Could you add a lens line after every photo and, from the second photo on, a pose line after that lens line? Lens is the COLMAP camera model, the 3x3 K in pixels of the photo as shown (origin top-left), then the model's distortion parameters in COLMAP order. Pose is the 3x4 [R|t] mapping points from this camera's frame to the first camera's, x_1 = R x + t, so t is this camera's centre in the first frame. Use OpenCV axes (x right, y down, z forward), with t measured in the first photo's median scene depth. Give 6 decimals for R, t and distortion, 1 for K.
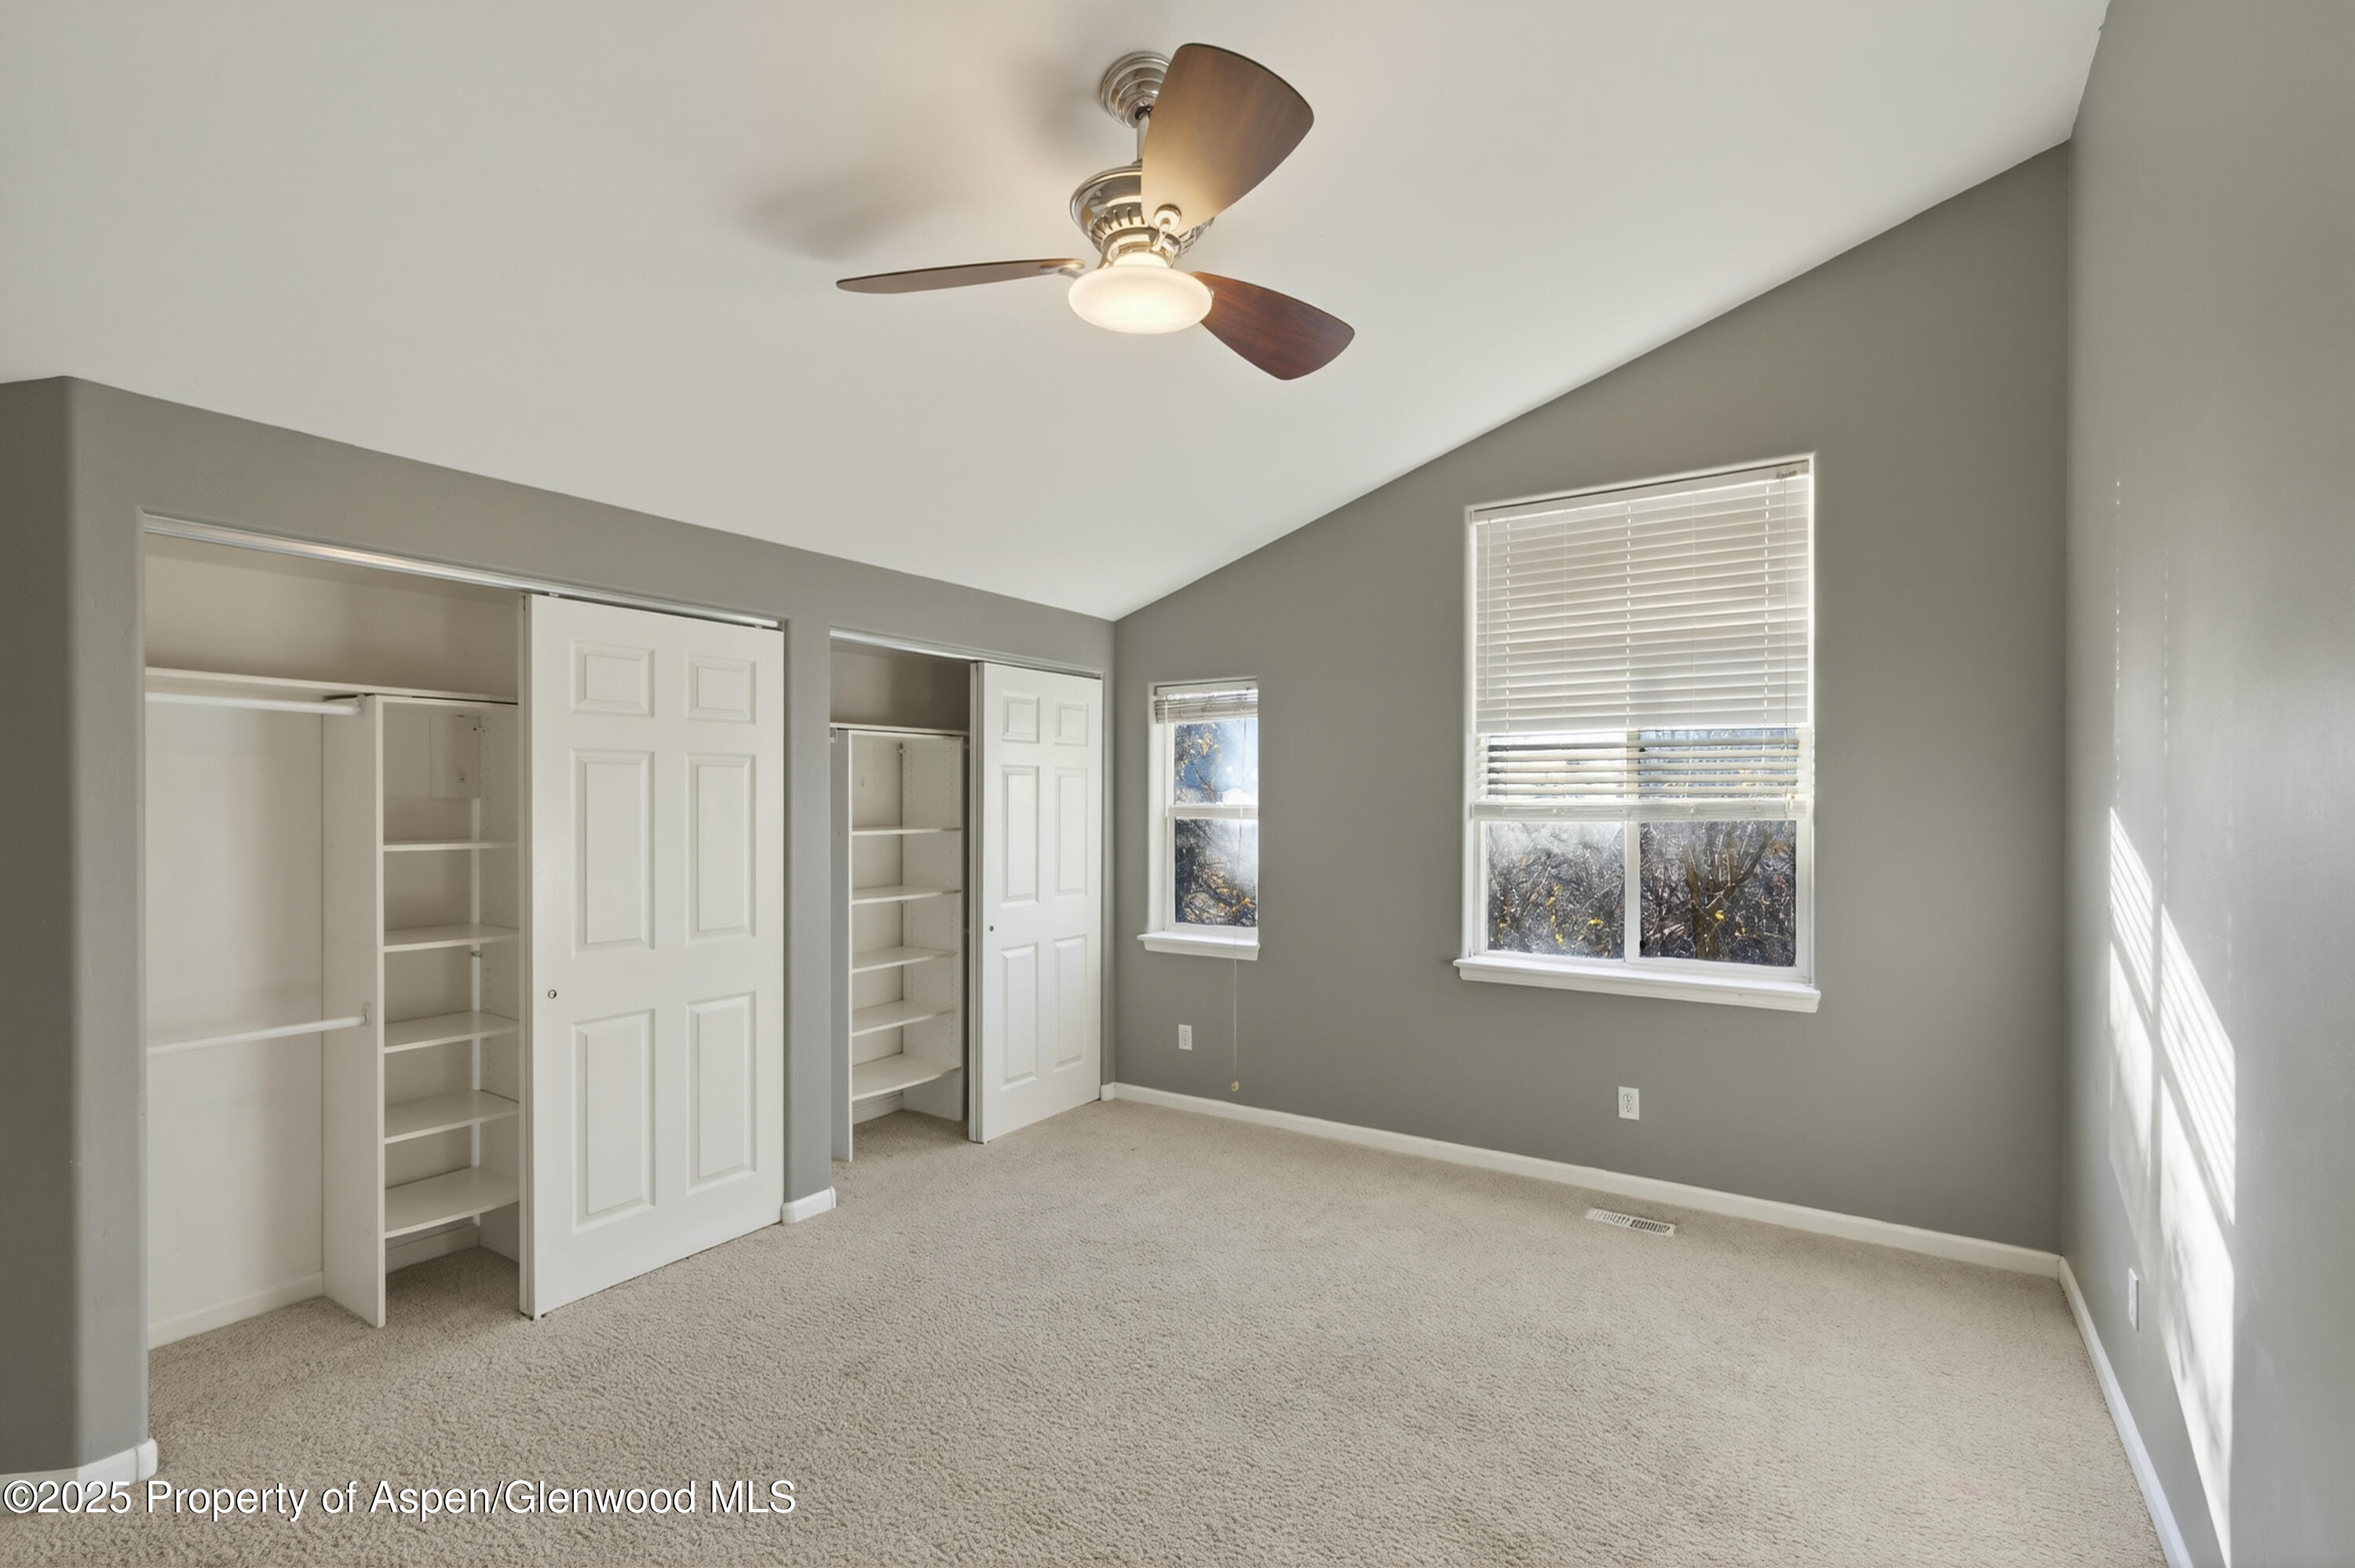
lens RADIAL K [[1061.3, 0, 1169.8], [0, 1061.3, 790.7], [0, 0, 1]] dist [0.002710, 0.000305]
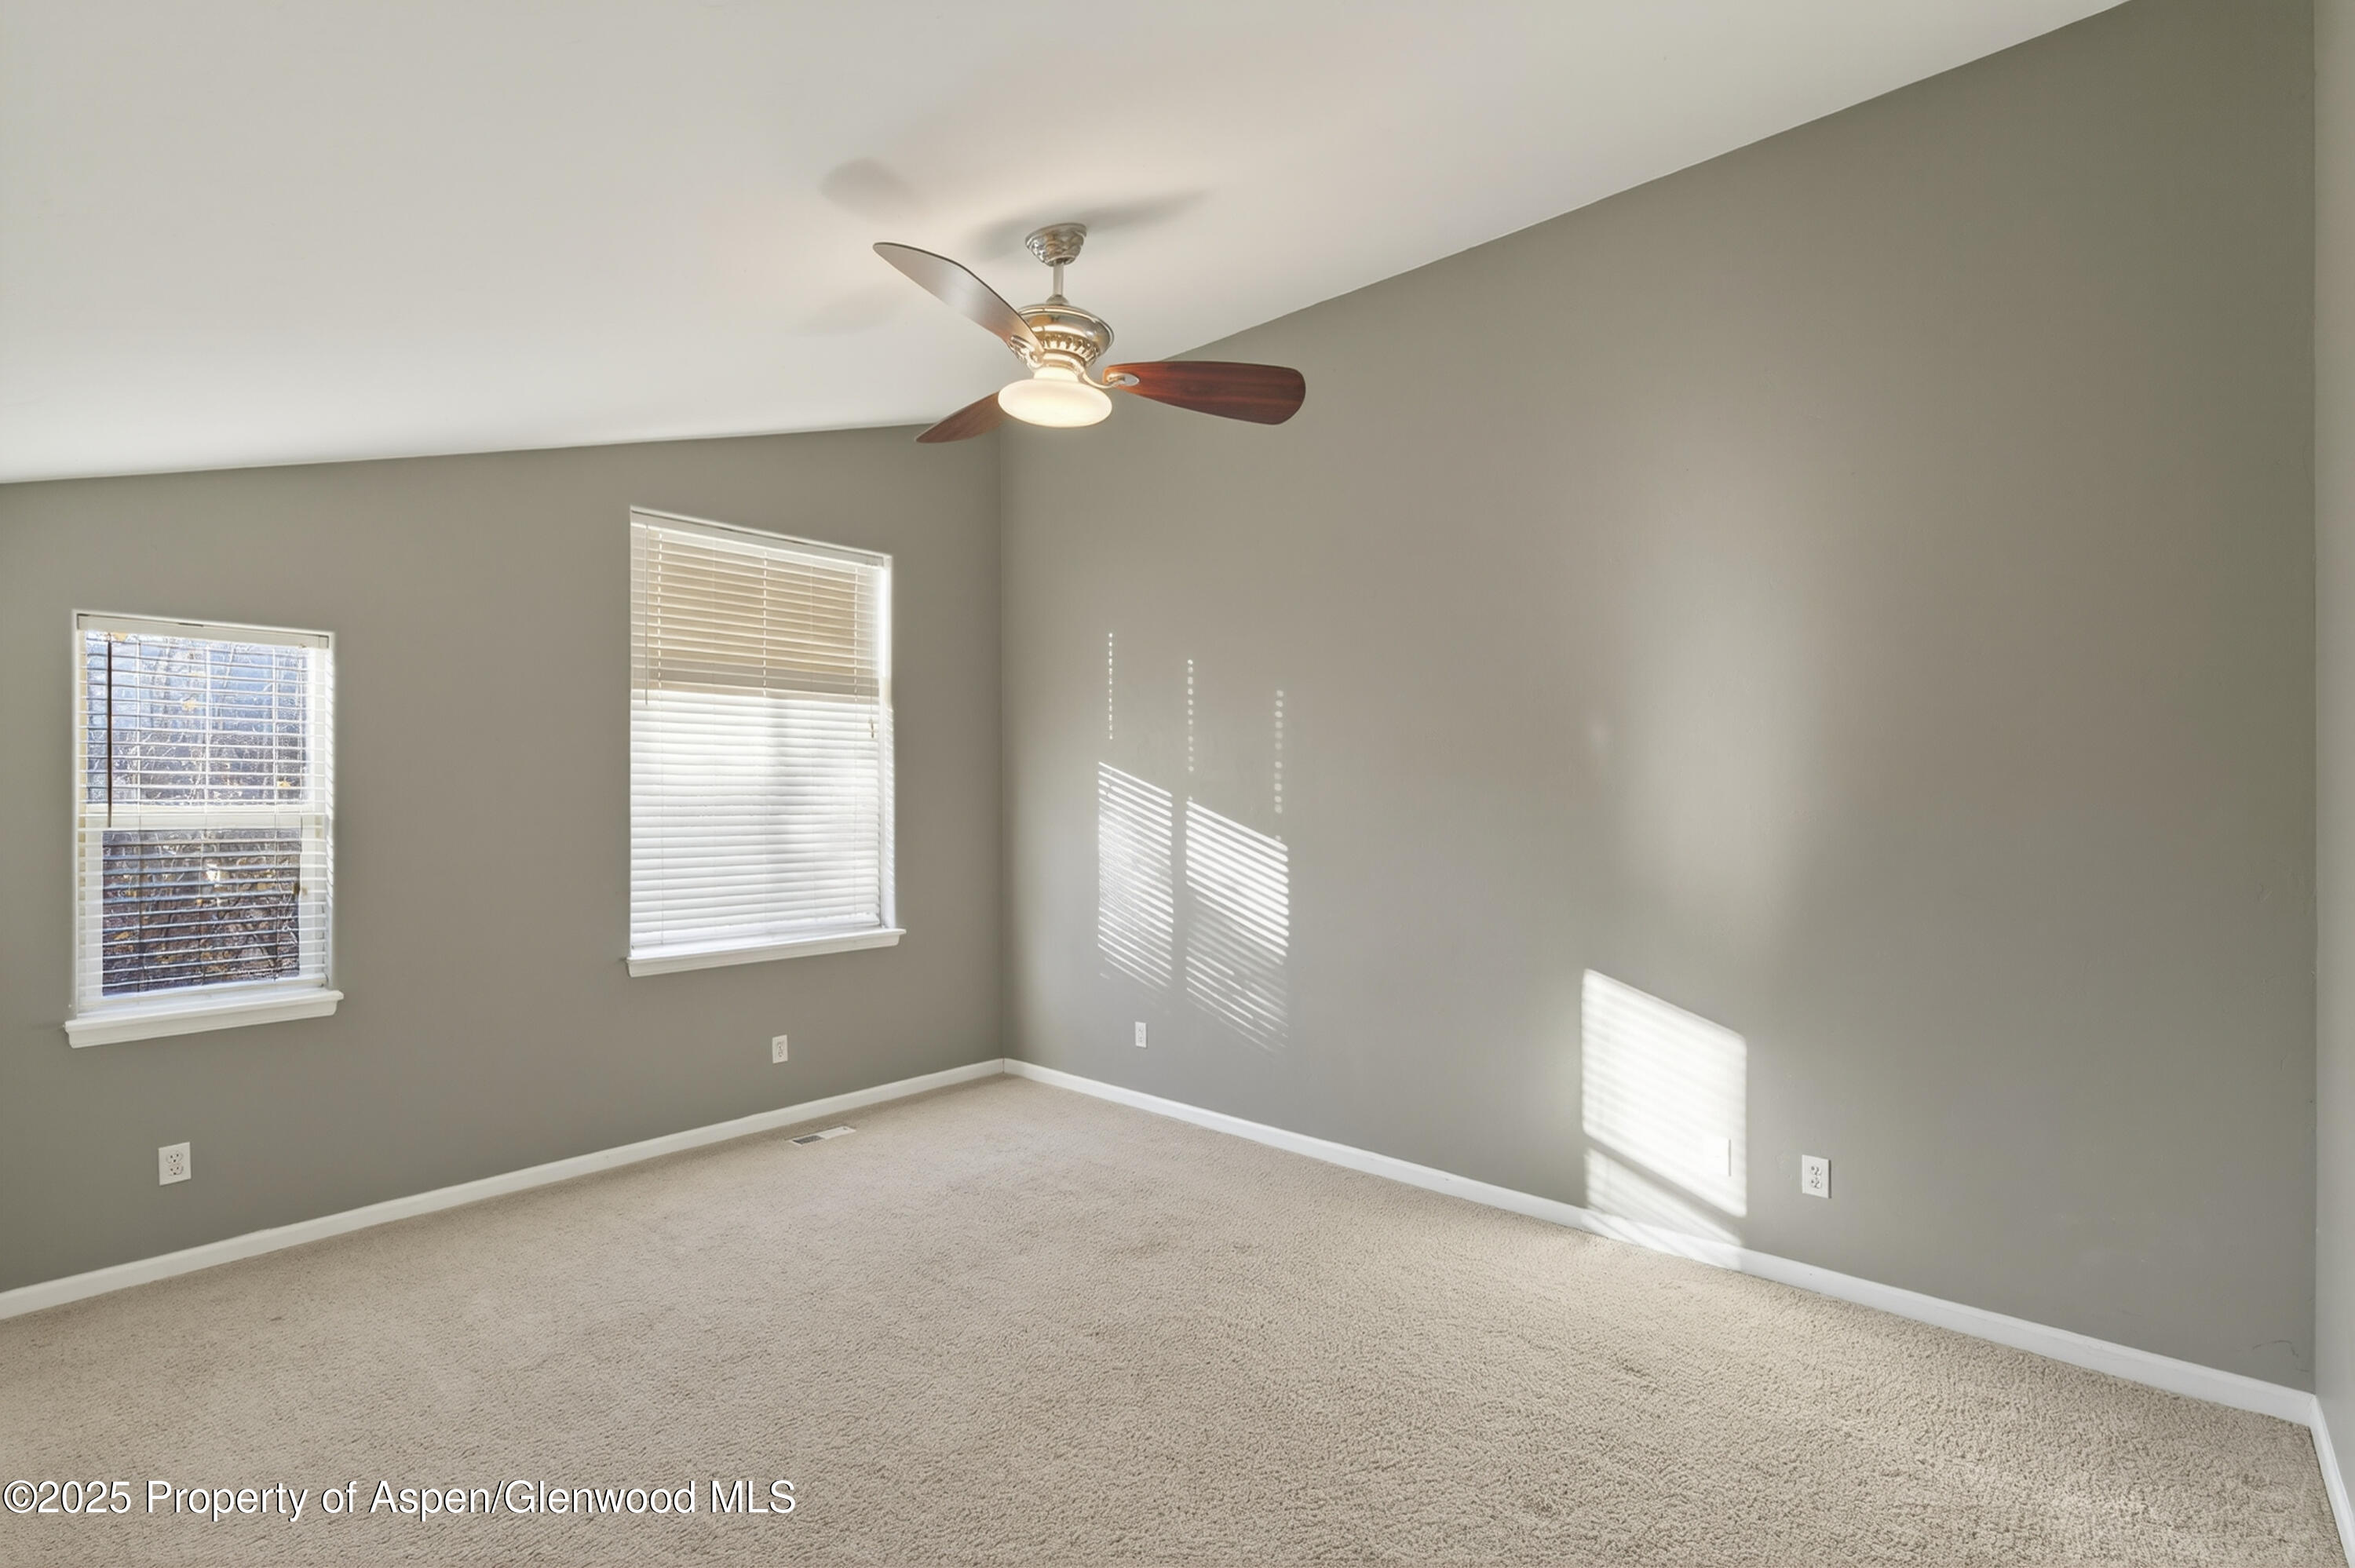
lens RADIAL K [[1061.3, 0, 1169.8], [0, 1061.3, 790.7], [0, 0, 1]] dist [0.002710, 0.000305]
pose [[0.153999, -0.003068, 0.988066, -0.654411], [-0.008133, 0.999957, 0.004373, -0.007890], [-0.988037, -0.008710, 0.153968, 0.353056]]
